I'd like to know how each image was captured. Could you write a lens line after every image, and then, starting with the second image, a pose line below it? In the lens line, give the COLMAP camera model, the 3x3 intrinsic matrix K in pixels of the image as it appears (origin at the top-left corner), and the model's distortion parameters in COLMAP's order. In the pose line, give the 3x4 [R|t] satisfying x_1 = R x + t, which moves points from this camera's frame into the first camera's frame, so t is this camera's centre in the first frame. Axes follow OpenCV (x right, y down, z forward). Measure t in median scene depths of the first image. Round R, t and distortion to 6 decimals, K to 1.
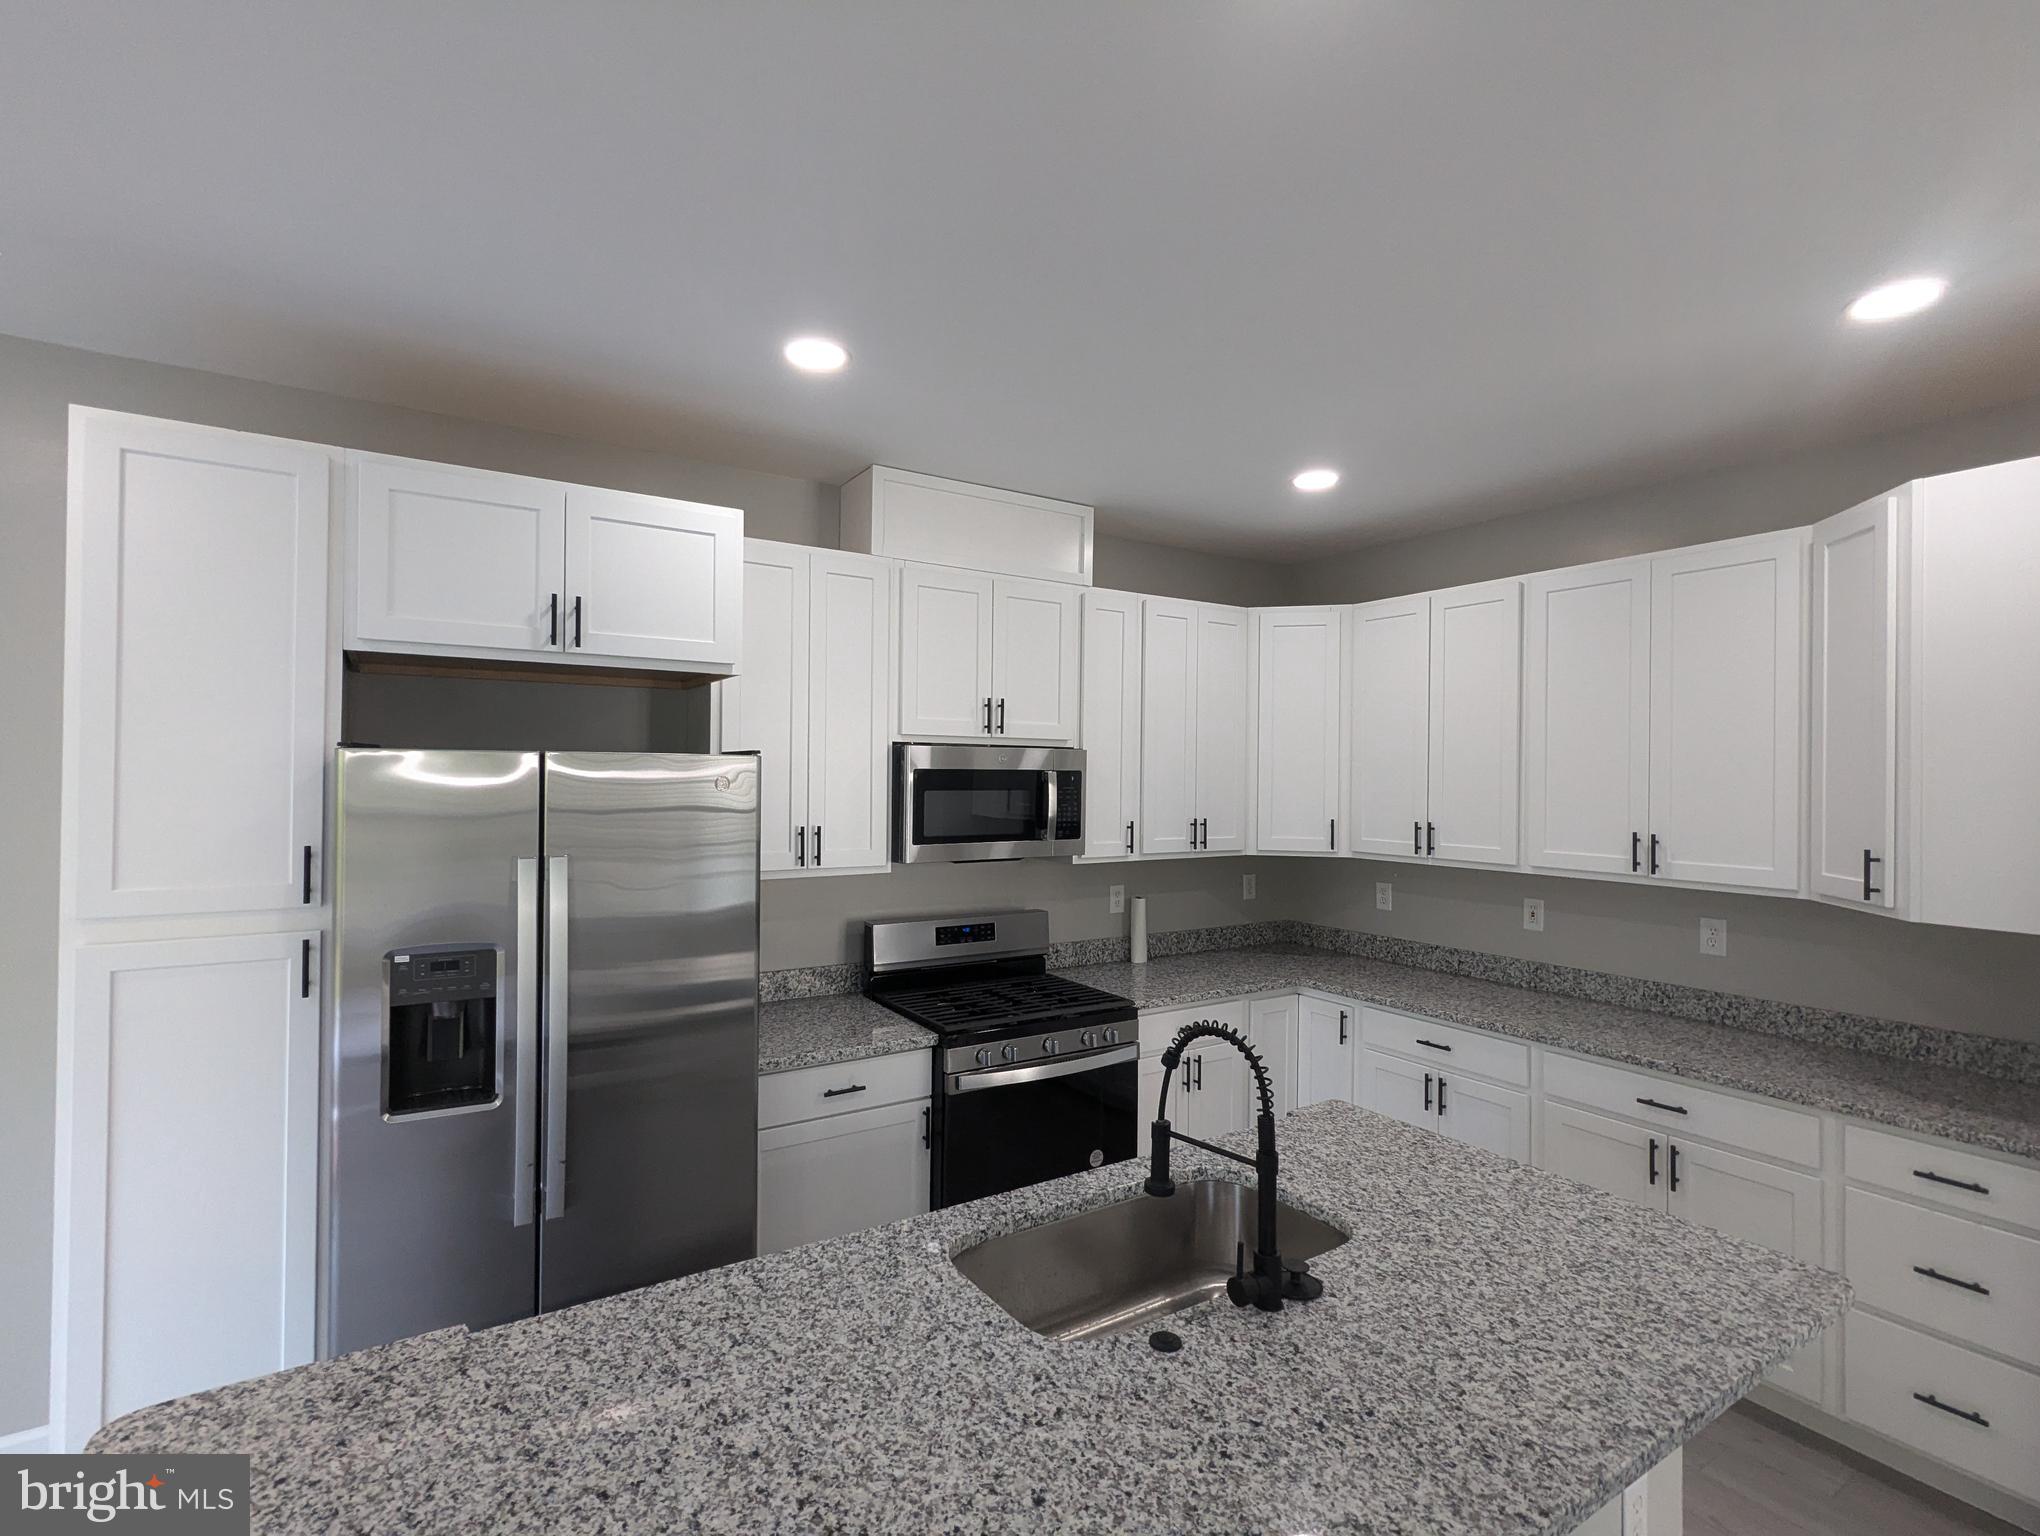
lens RADIAL K [[965.9, 0, 1016.0], [0, 965.9, 766.0], [0, 0, 1]] dist [0.002710, 0.000694]
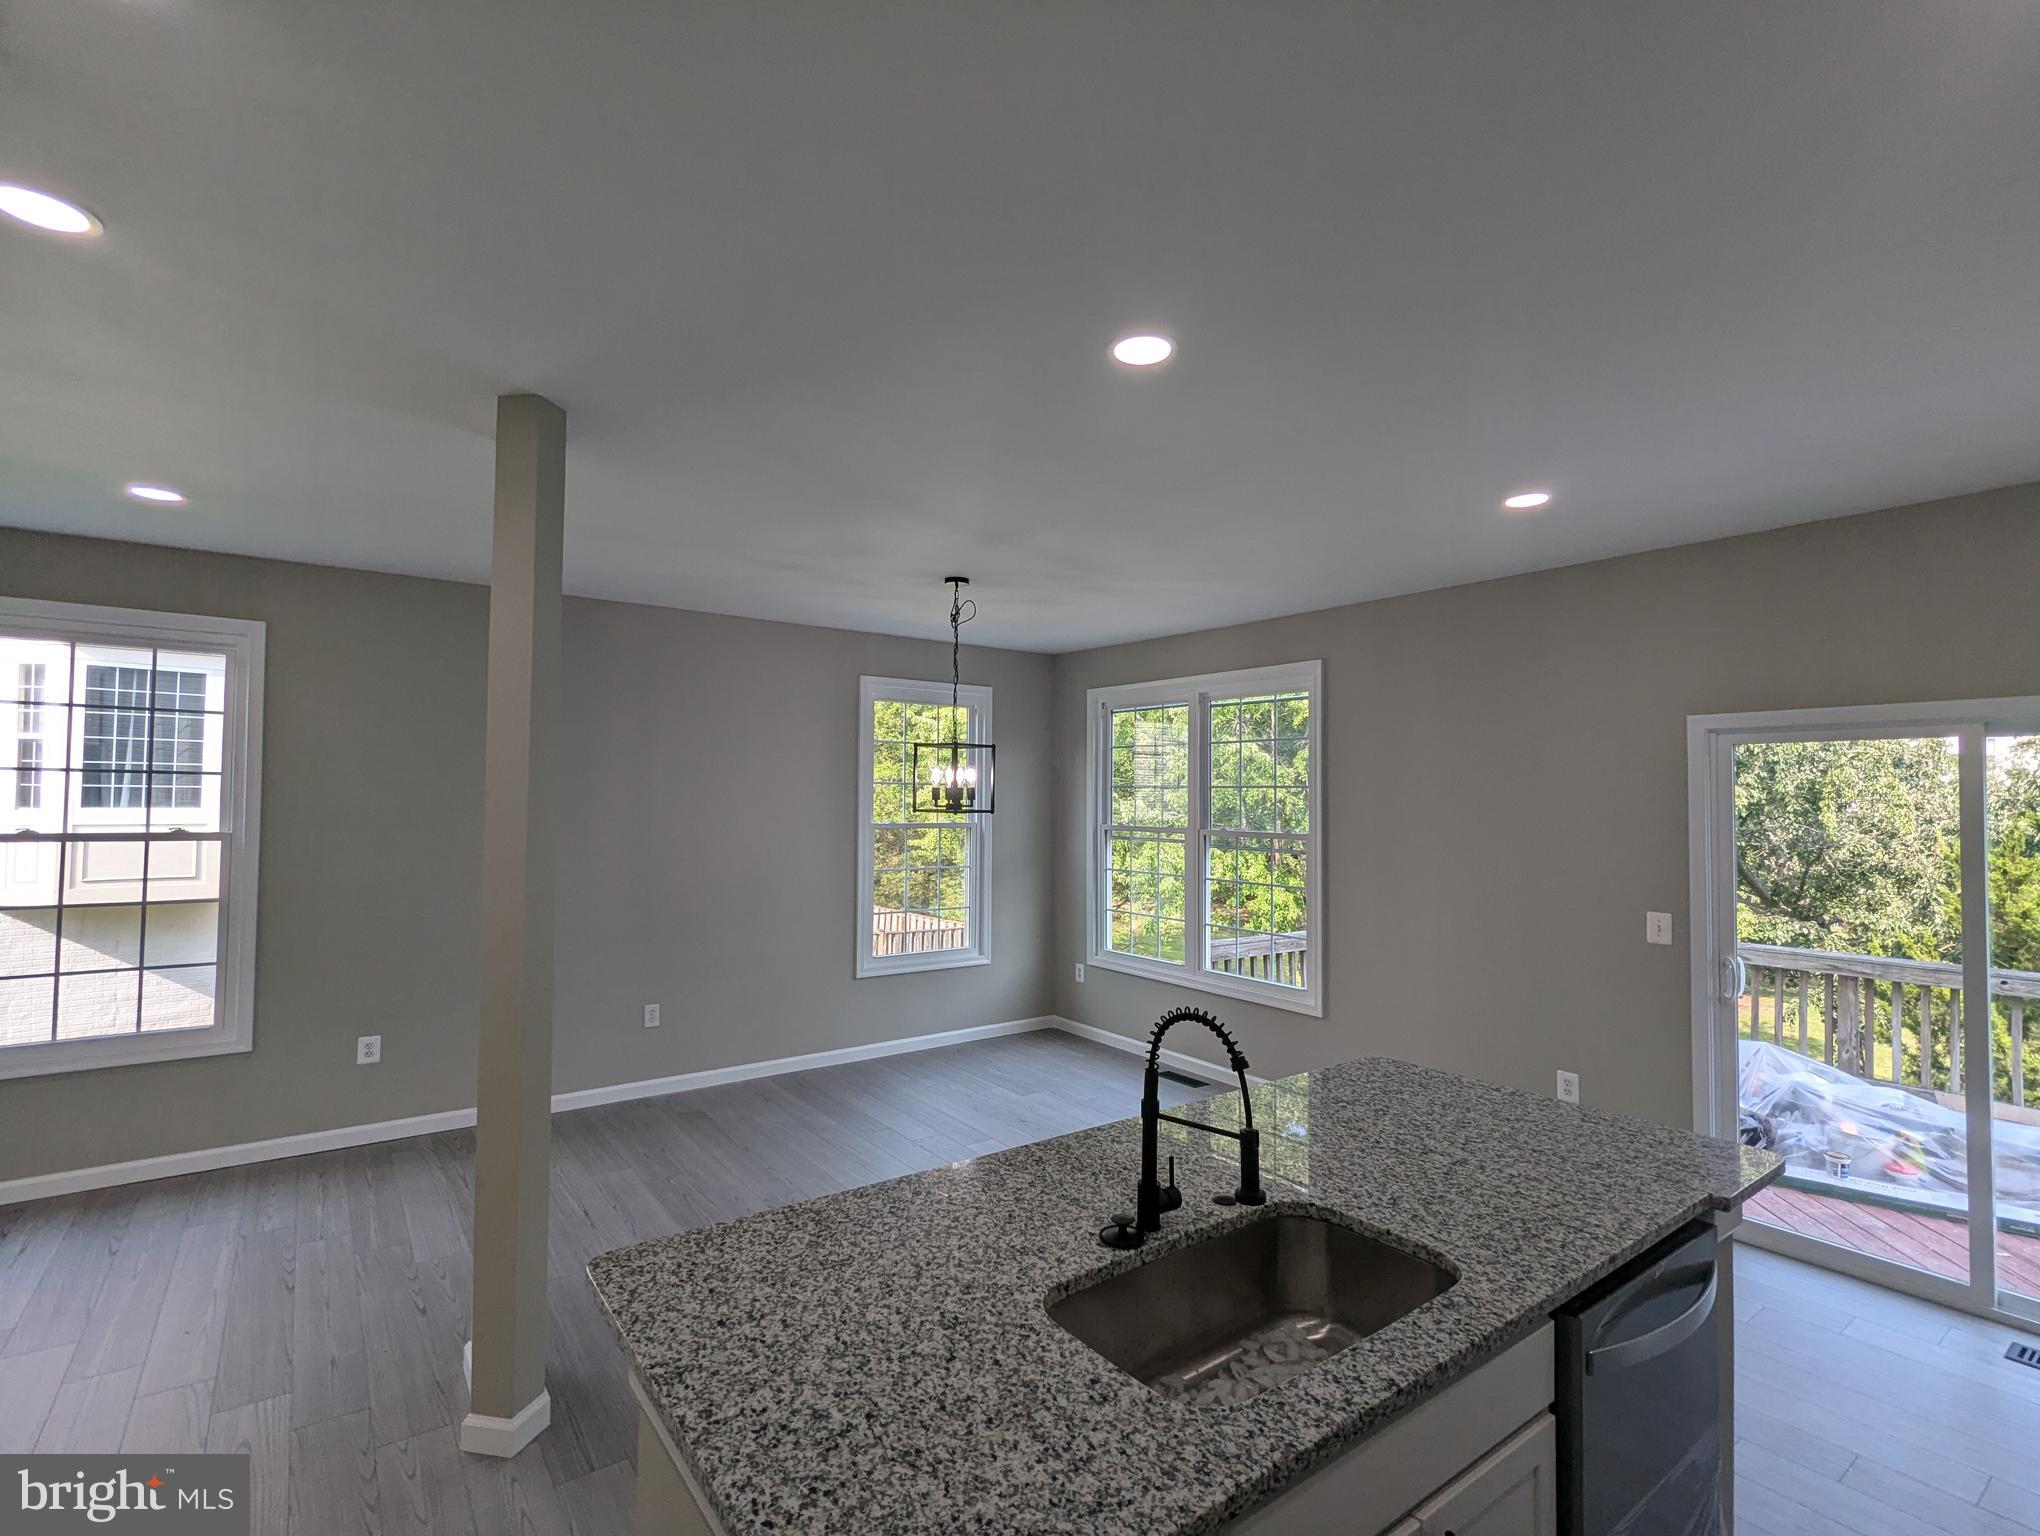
lens RADIAL K [[965.9, 0, 1016.0], [0, 965.9, 766.0], [0, 0, 1]] dist [0.002710, 0.000694]
pose [[-0.997743, -0.022503, -0.063266, 0.225825], [-0.019556, 0.998712, -0.046820, 0.019541], [0.064238, -0.045477, -0.996898, 0.973498]]
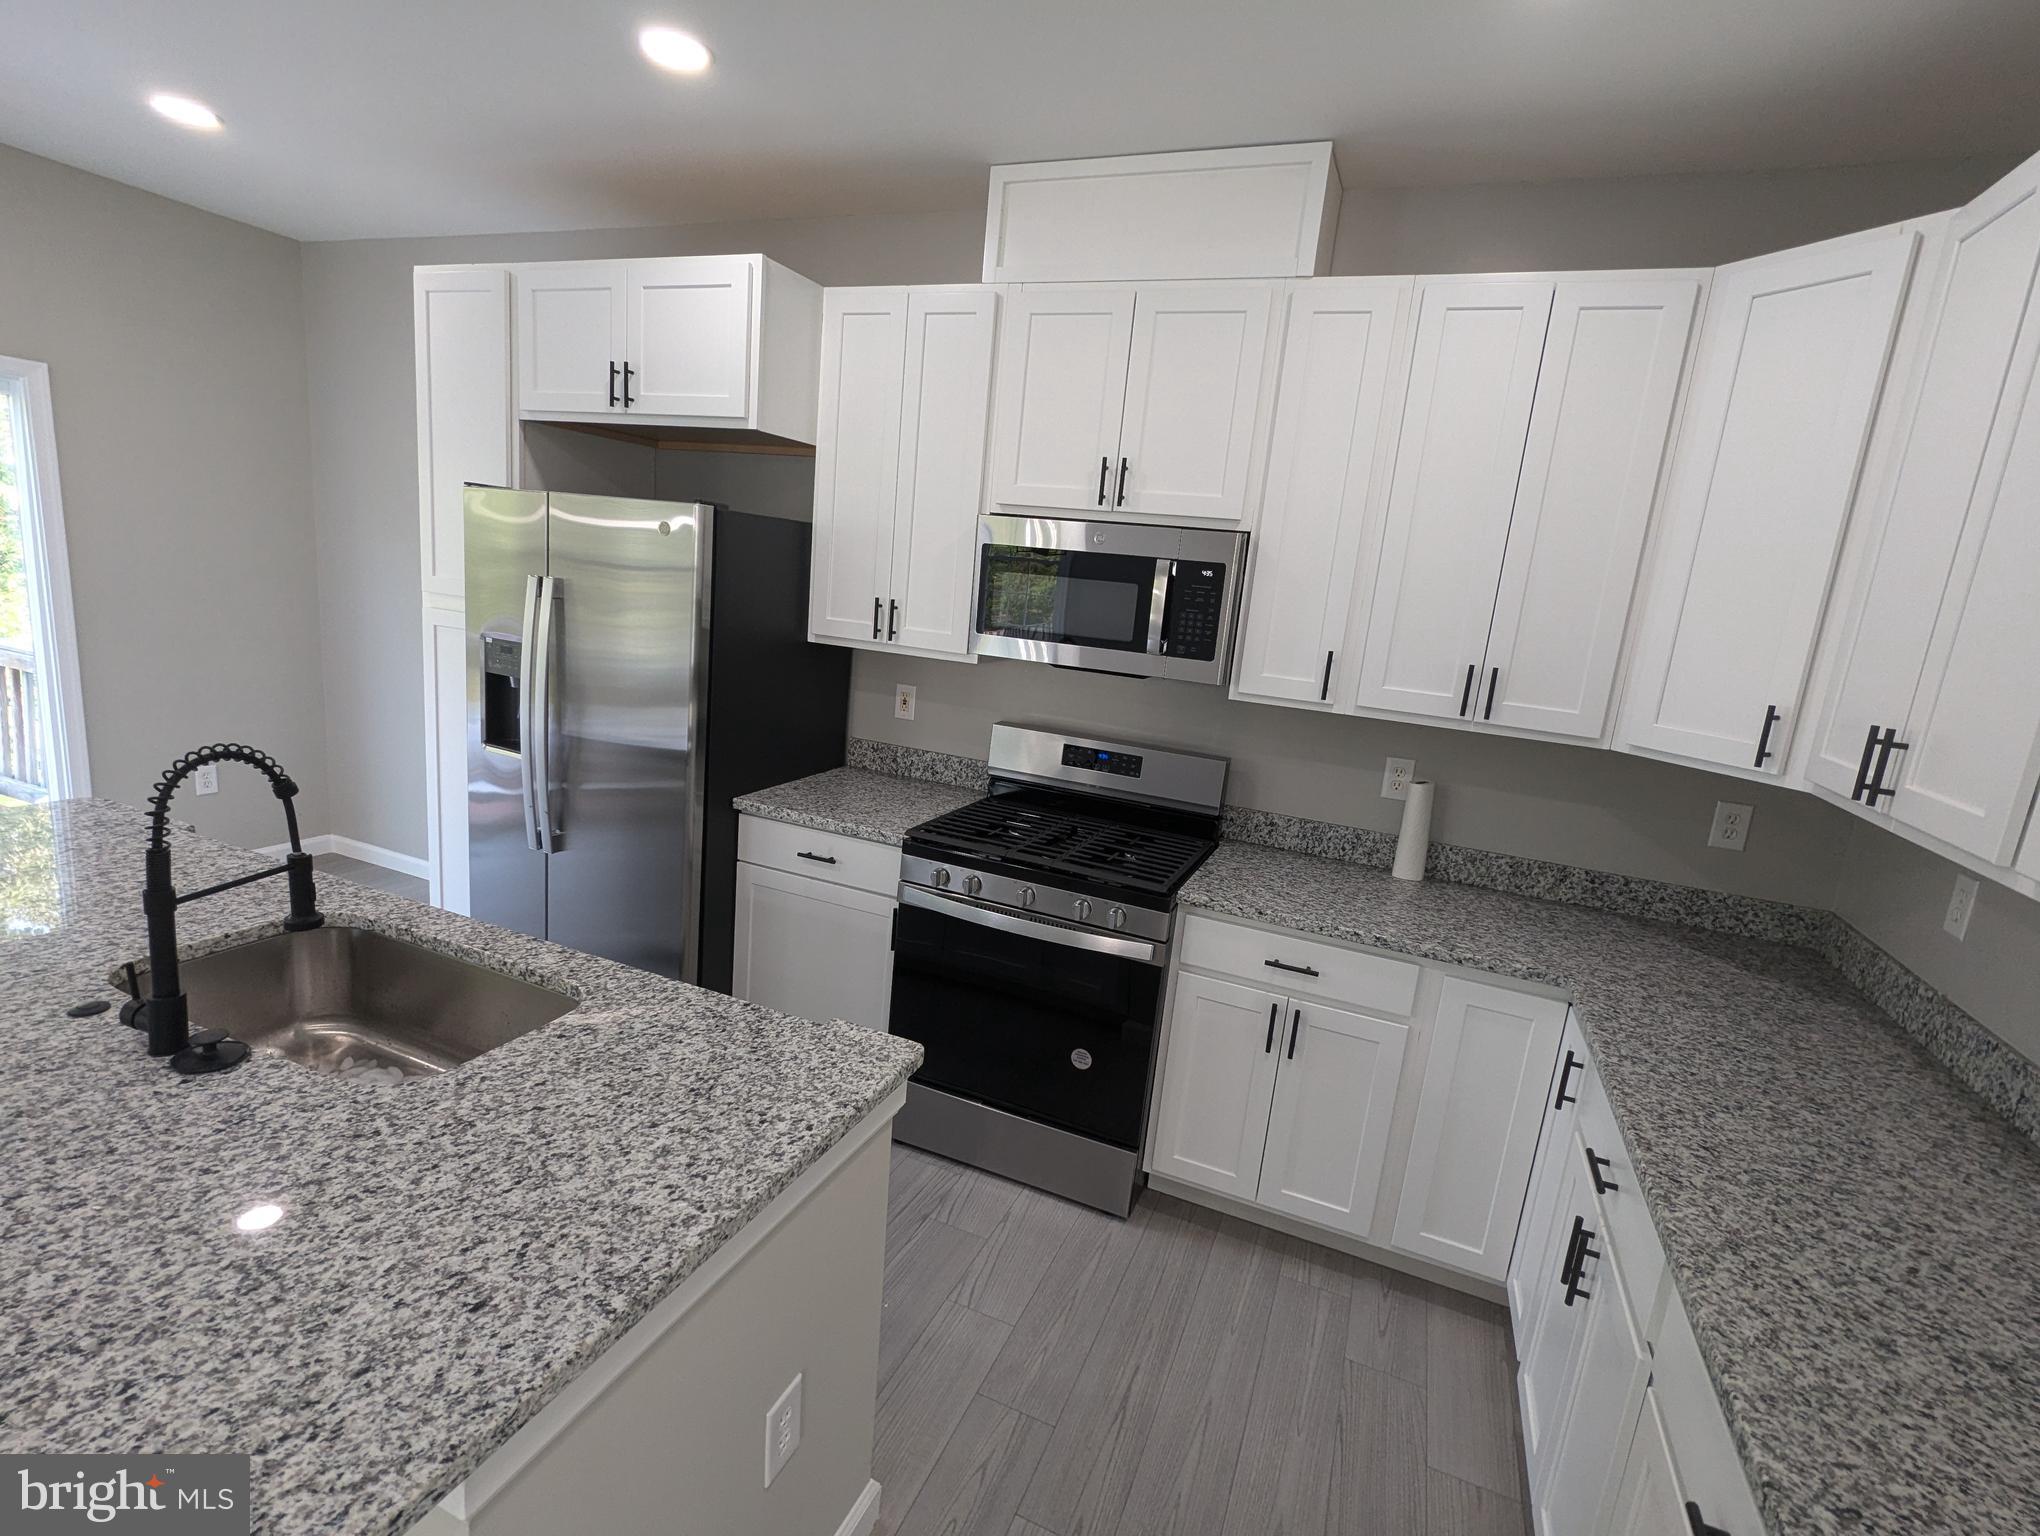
lens RADIAL K [[965.9, 0, 1016.0], [0, 965.9, 766.0], [0, 0, 1]] dist [0.002710, 0.000694]
pose [[0.565008, 0.204693, -0.799292, 0.604579], [-0.079935, 0.977761, 0.193893, 0.026362], [0.821204, -0.045660, 0.568804, 0.504231]]
